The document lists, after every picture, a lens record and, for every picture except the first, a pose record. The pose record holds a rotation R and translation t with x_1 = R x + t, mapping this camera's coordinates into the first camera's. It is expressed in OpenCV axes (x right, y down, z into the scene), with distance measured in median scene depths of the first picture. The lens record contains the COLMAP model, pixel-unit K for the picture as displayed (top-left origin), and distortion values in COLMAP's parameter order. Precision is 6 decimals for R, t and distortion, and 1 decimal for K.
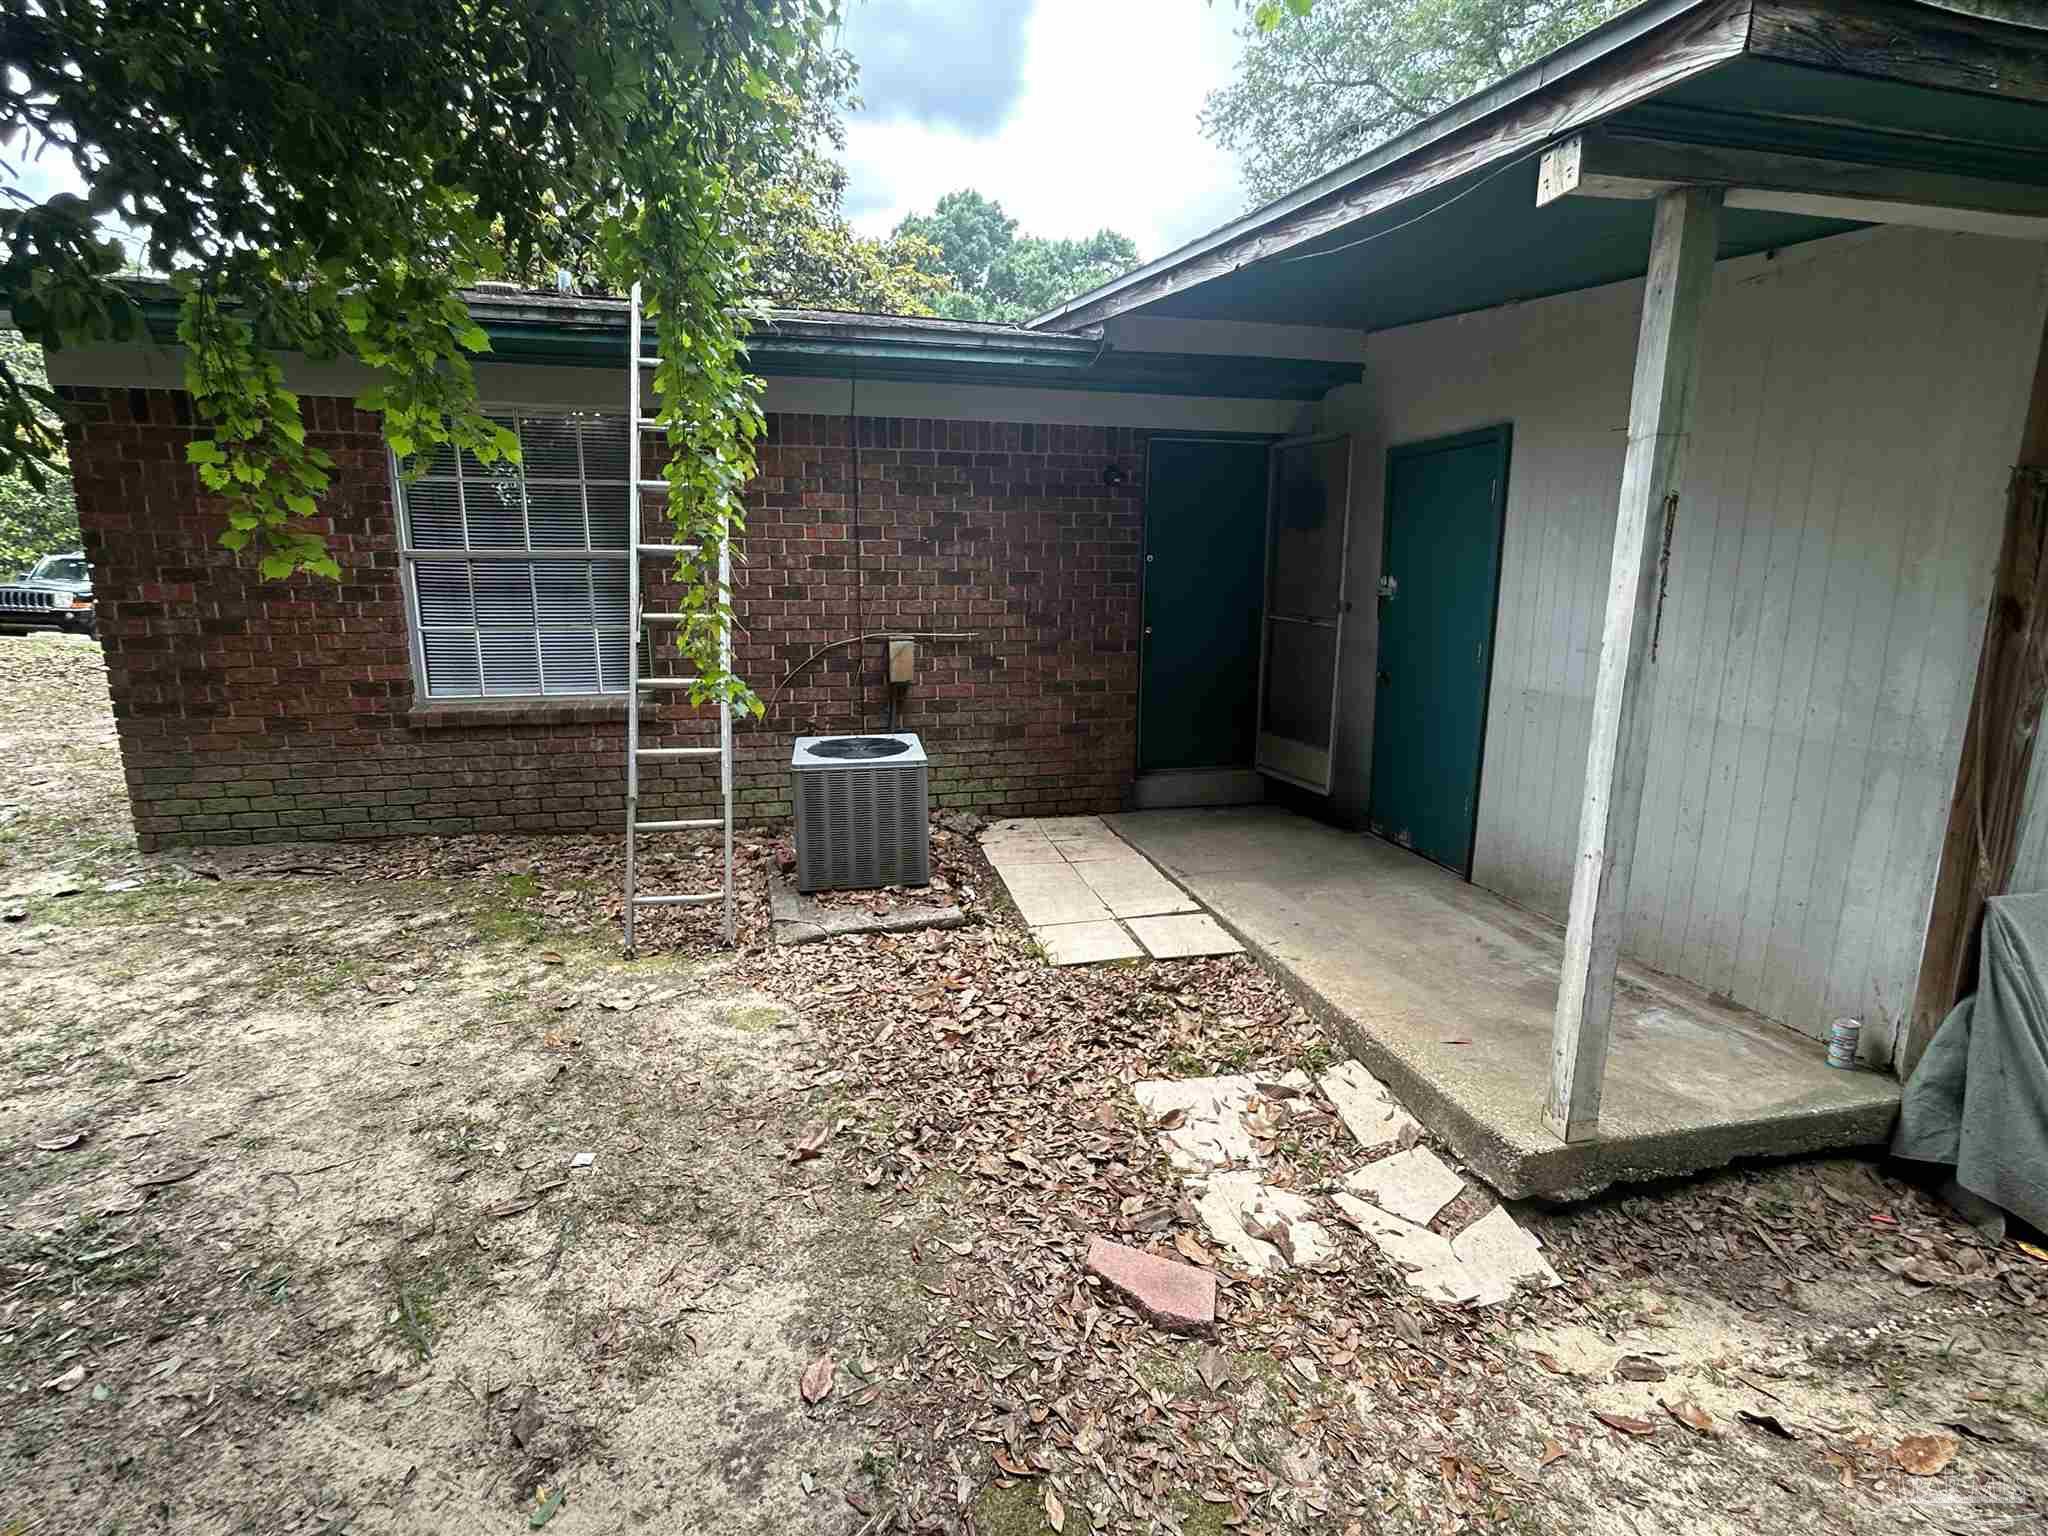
lens RADIAL K [[962.7, 0, 1025.0], [0, 962.7, 762.7], [0, 0, 1]] dist [-0.009988, 0.001236]
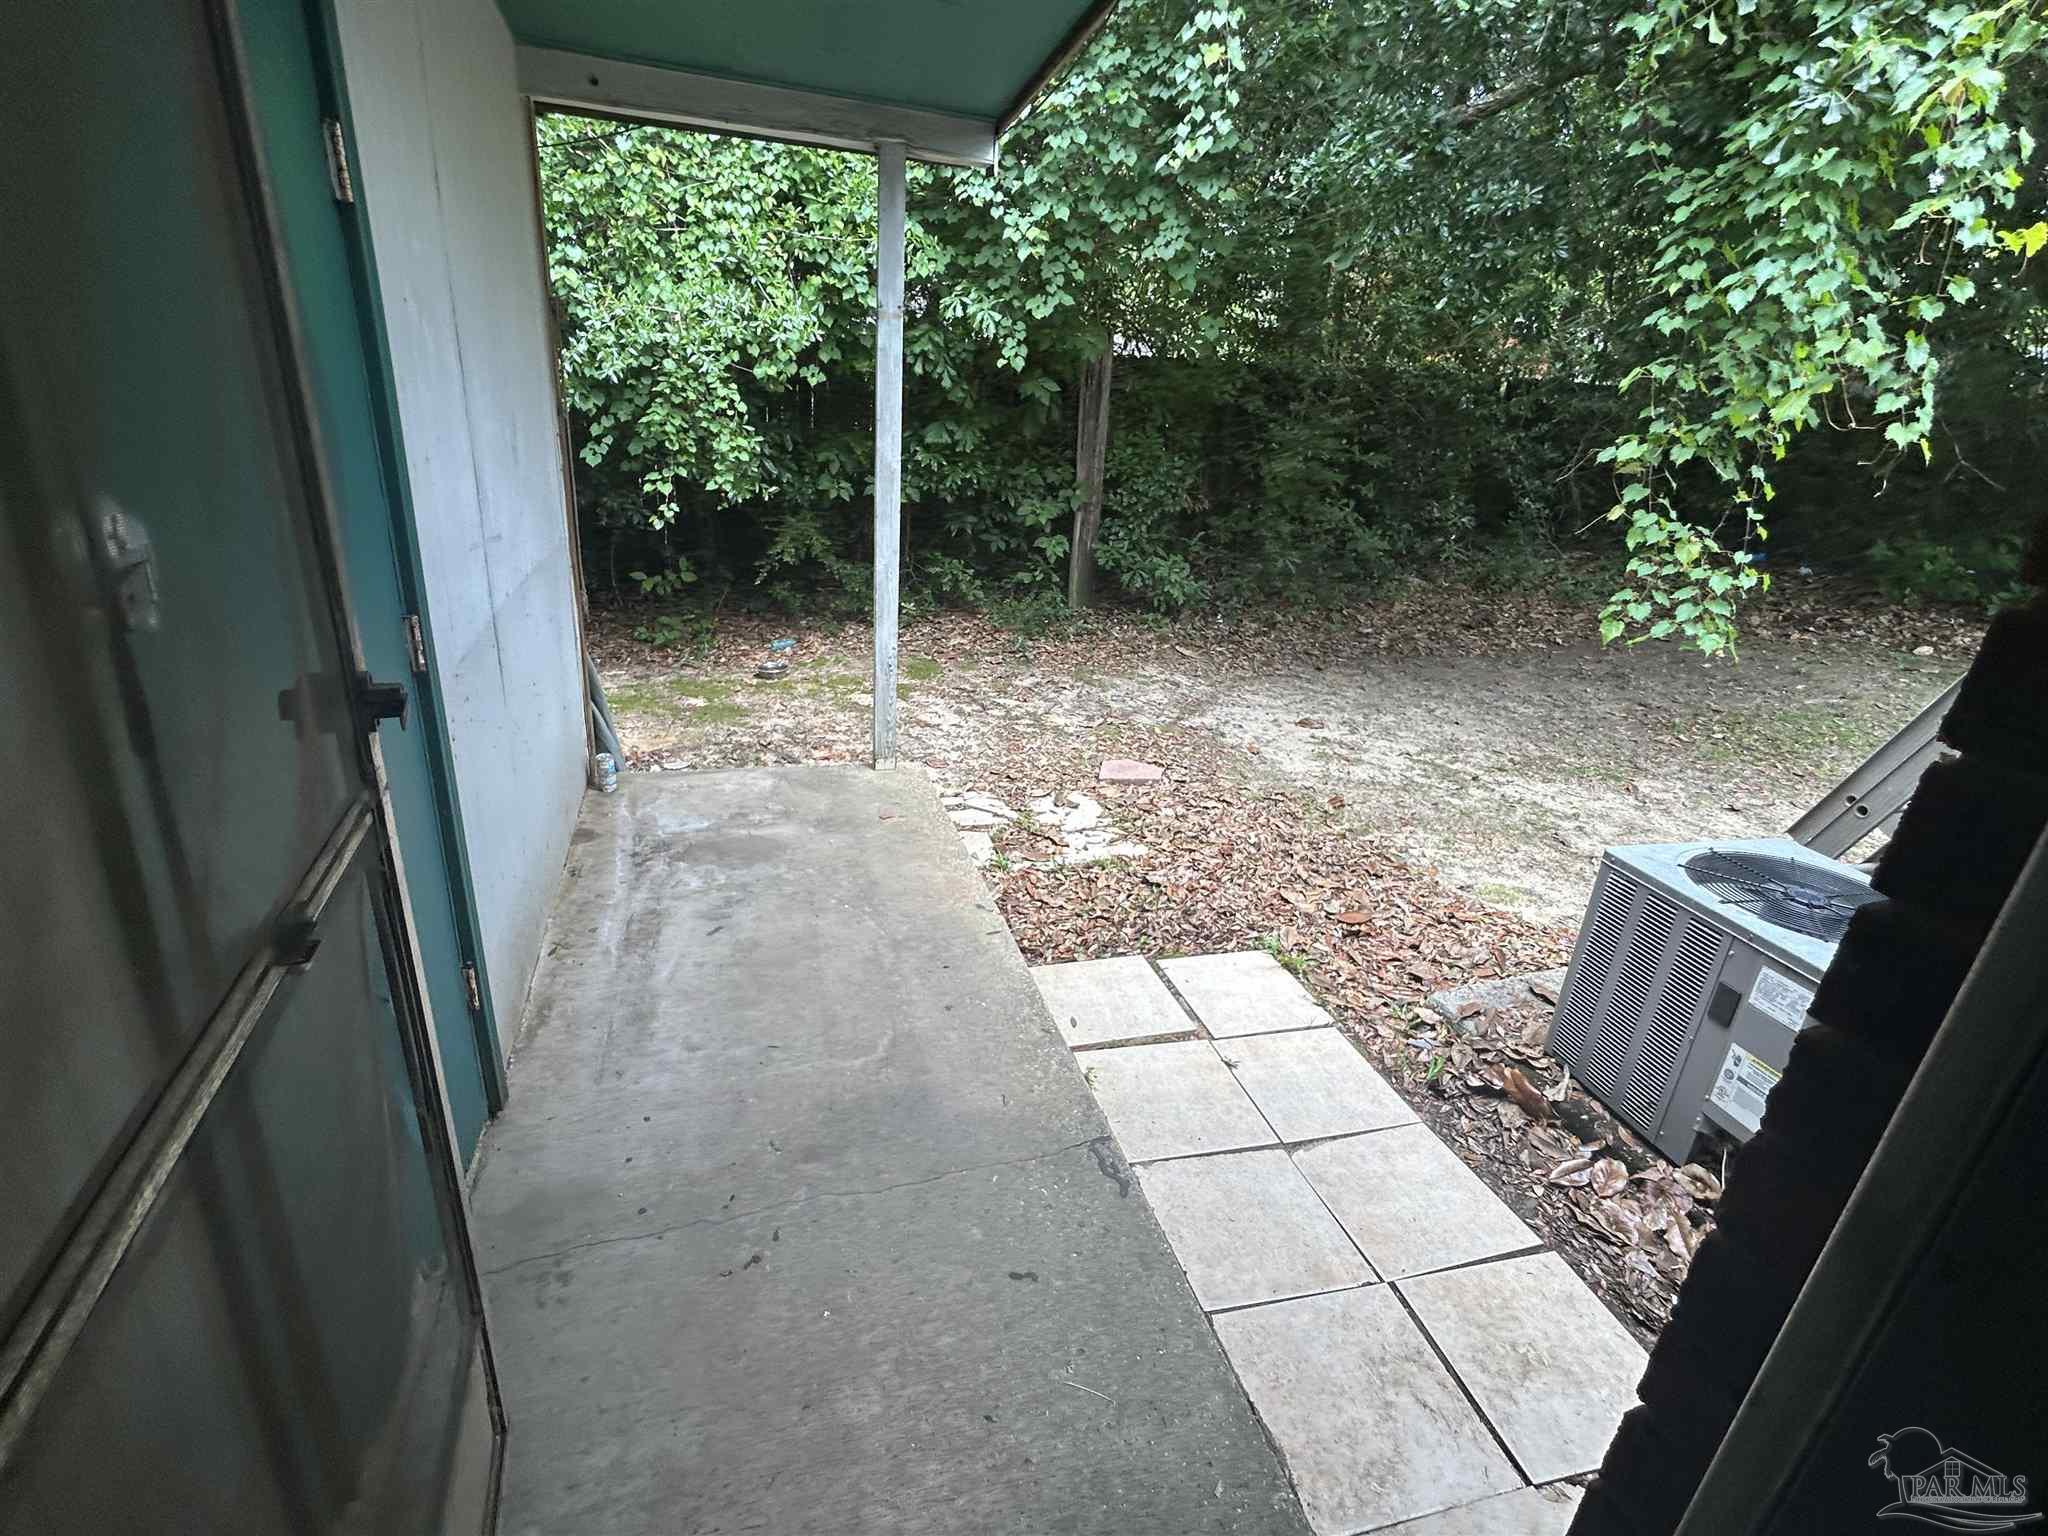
lens RADIAL K [[962.7, 0, 1022.0], [0, 962.7, 767.8], [0, 0, 1]] dist [-0.009988, 0.001236]
pose [[-0.996070, -0.051020, -0.072404, 0.432385], [-0.082402, 0.833563, 0.546244, -0.500925], [0.032484, 0.550063, -0.834491, 2.269155]]
